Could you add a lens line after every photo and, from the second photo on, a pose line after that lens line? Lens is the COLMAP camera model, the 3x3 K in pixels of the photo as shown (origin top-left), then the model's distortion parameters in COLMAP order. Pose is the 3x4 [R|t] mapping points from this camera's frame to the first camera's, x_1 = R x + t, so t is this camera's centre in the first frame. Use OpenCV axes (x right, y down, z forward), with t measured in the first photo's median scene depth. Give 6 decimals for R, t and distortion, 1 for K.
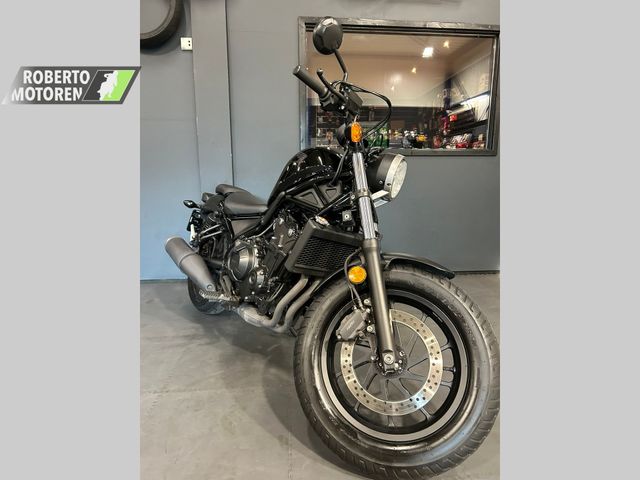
lens RADIAL K [[362.4, 0, 320.0], [0, 362.4, 240.0], [0, 0, 1]] dist [0.004919, -0.000453]
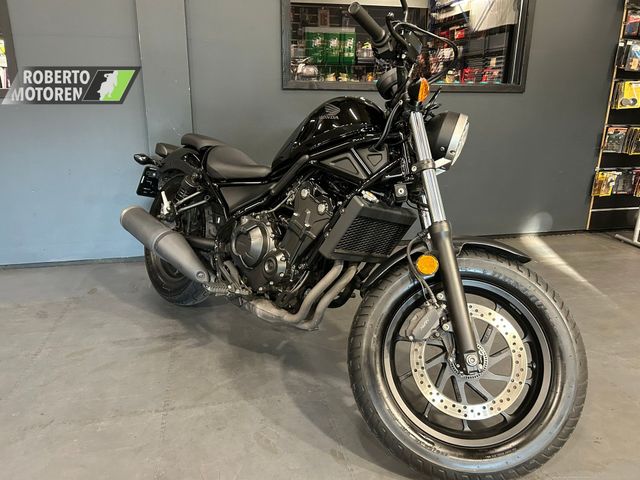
lens RADIAL K [[483.8, 0, 317.7], [0, 483.8, 240.8], [0, 0, 1]] dist [0.010565, -0.002886]
pose [[0.990198, -0.030420, 0.136314, -0.250845], [0.014095, 0.992775, 0.119163, -0.081562], [-0.138954, -0.116074, 0.983473, -0.062408]]
